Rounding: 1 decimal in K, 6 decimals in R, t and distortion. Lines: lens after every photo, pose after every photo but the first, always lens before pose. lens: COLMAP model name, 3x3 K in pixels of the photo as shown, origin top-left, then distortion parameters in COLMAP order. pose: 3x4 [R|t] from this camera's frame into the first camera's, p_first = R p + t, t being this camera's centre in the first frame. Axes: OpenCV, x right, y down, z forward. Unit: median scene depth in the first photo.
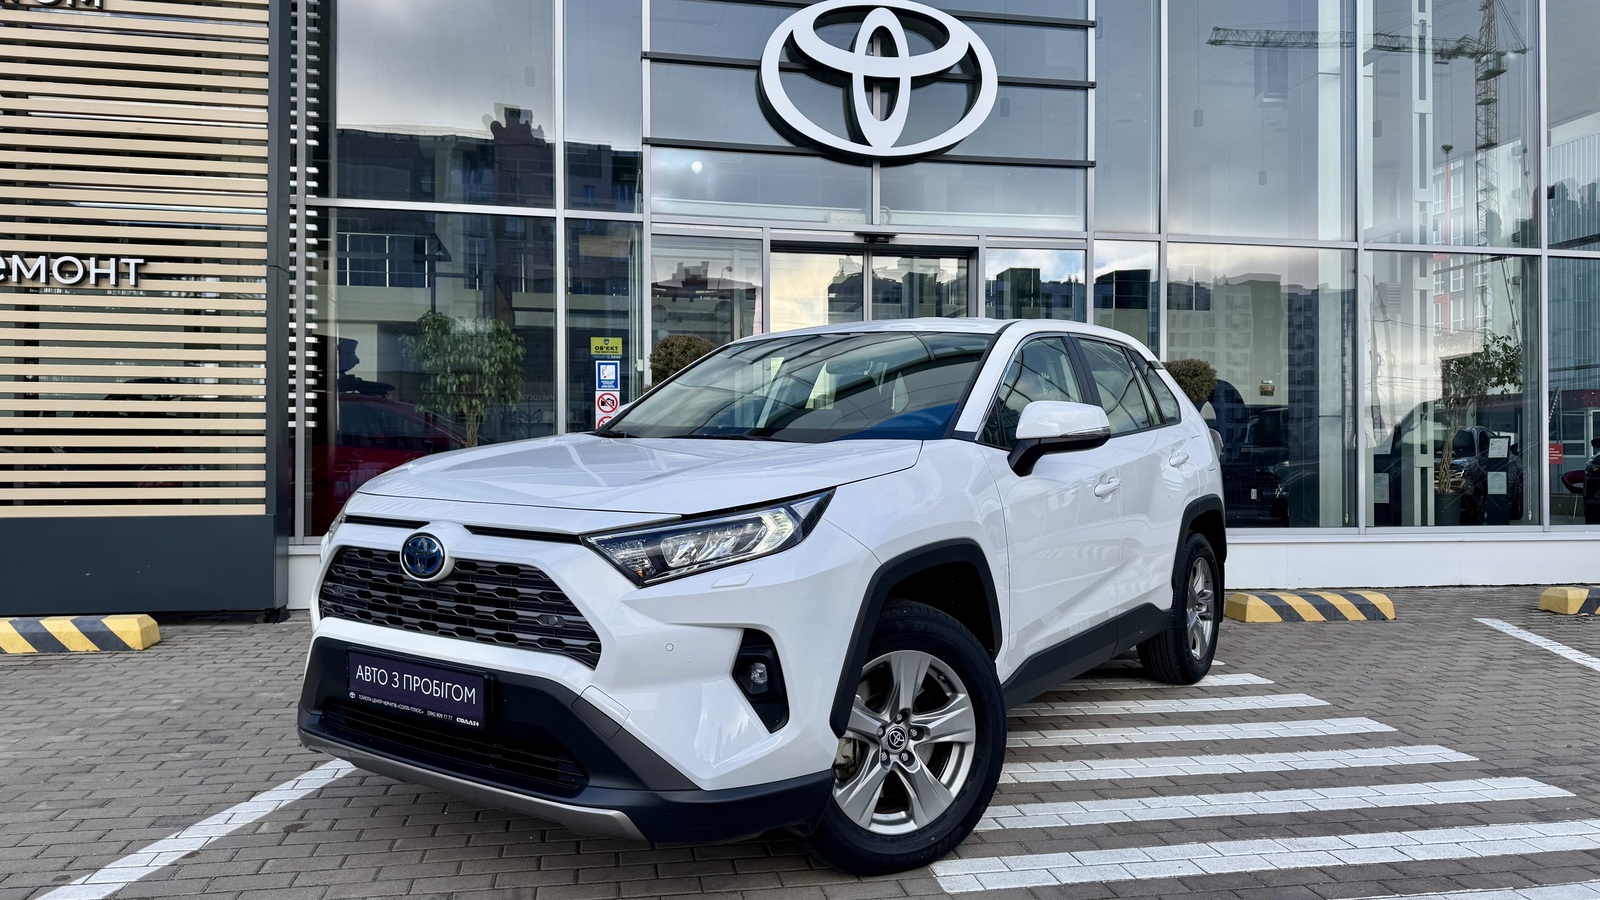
lens RADIAL K [[1141.0, 0, 806.6], [0, 1141.0, 451.5], [0, 0, 1]] dist [0.030251, -0.036998]
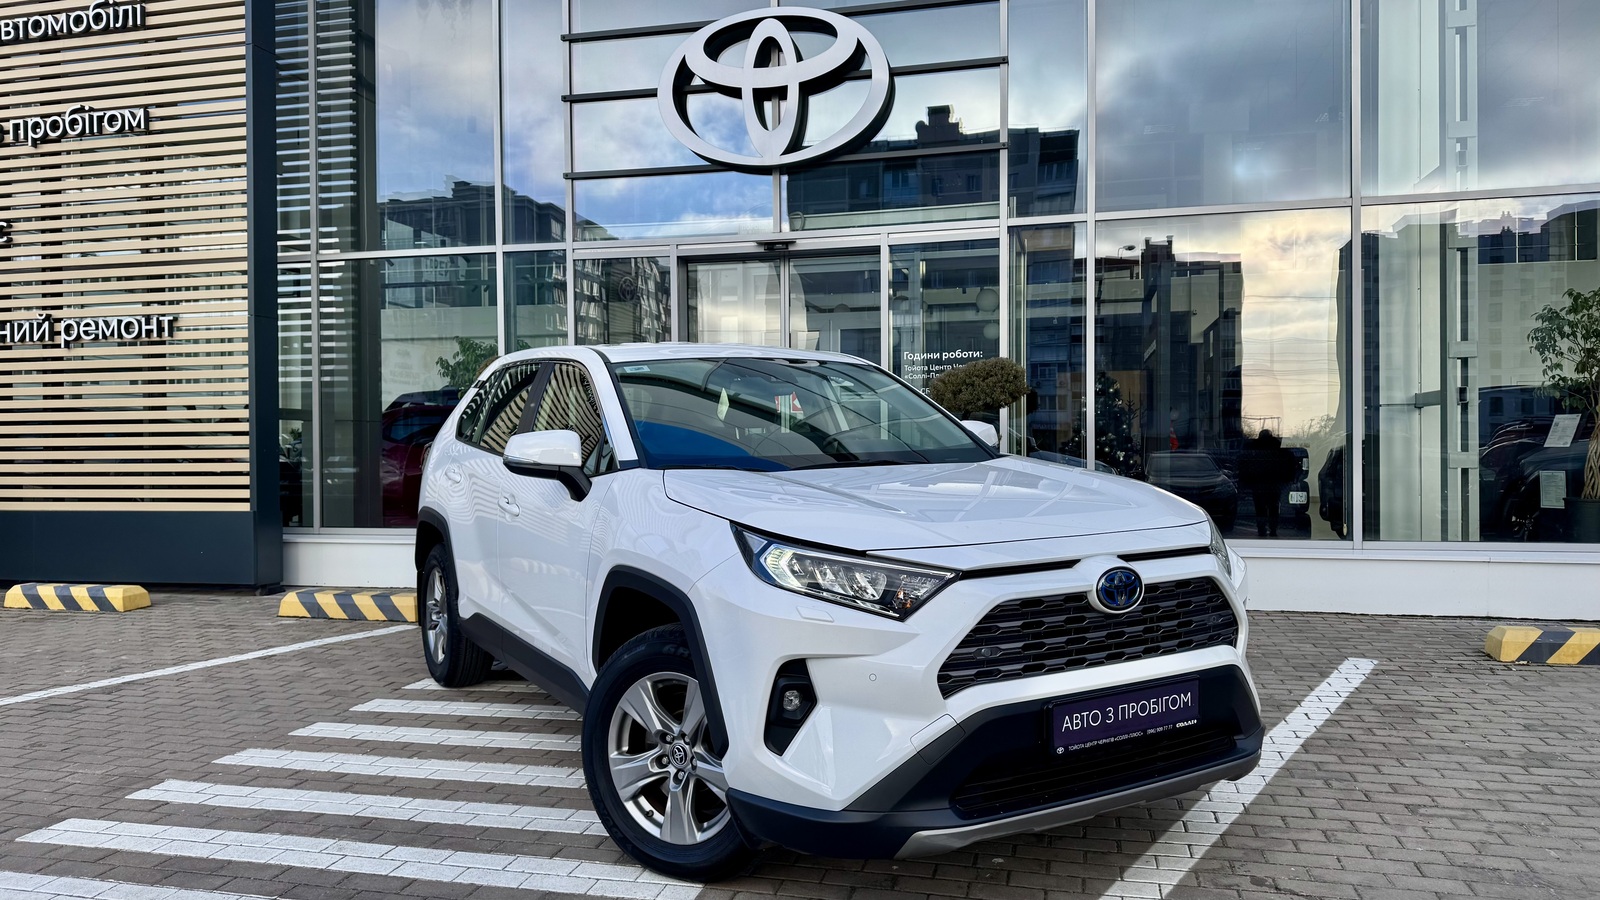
lens RADIAL K [[1141.0, 0, 795.7], [0, 1141.0, 458.4], [0, 0, 1]] dist [0.030251, -0.036998]
pose [[0.908137, -0.003730, -0.418656, 0.615629], [0.012895, 0.999735, 0.019065, -0.020001], [0.418474, -0.022712, 0.907945, 0.097021]]
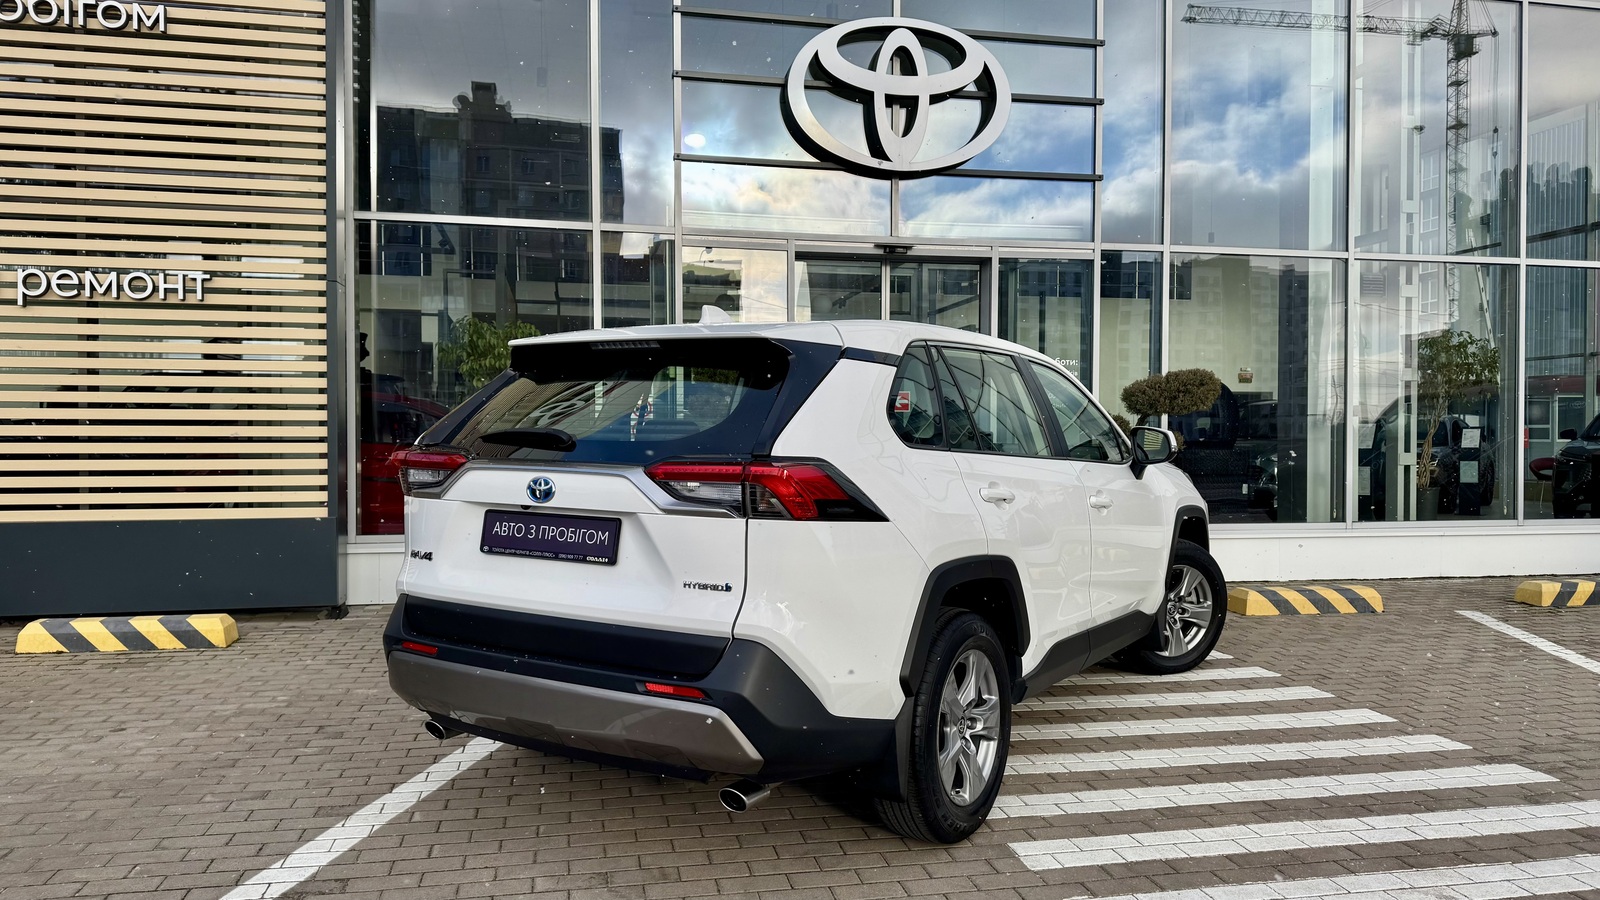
lens RADIAL K [[1141.0, 0, 800.3], [0, 1141.0, 460.1], [0, 0, 1]] dist [0.030251, -0.036998]
pose [[0.999805, 0.000149, 0.019758, -0.057822], [-0.000688, 0.999627, 0.027309, -0.026678], [-0.019747, -0.027317, 0.999432, -0.062544]]
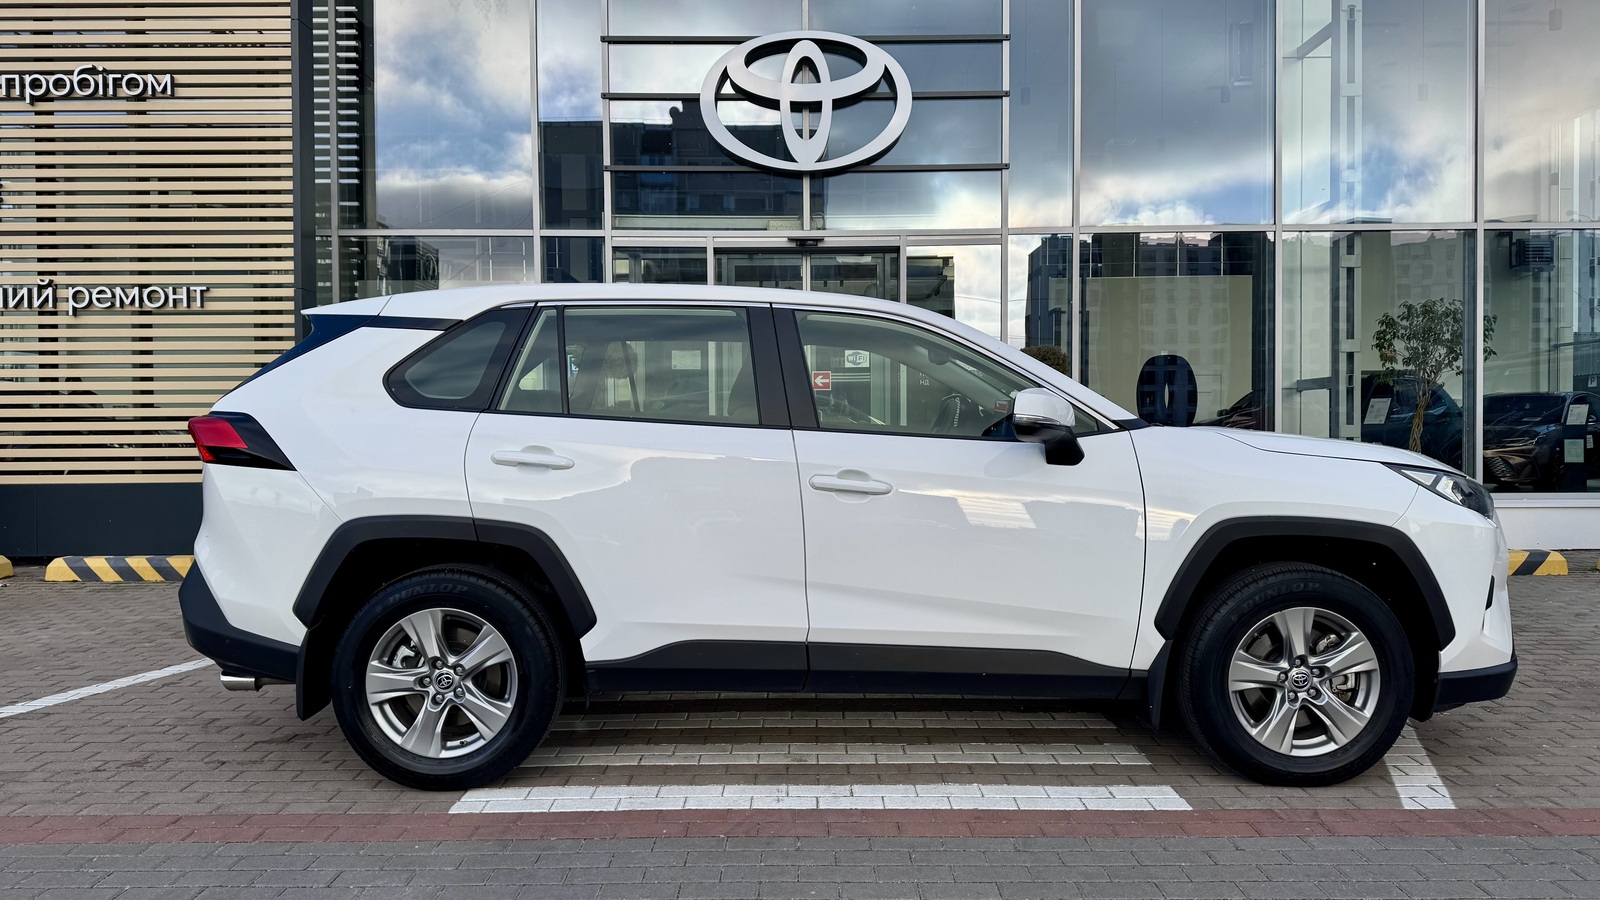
lens RADIAL K [[1141.0, 0, 803.5], [0, 1141.0, 457.6], [0, 0, 1]] dist [0.030251, -0.036998]
pose [[0.982663, -0.003153, -0.185372, 0.331174], [0.009032, 0.999482, 0.030878, -0.006461], [0.185179, -0.032017, 0.982183, -0.165761]]
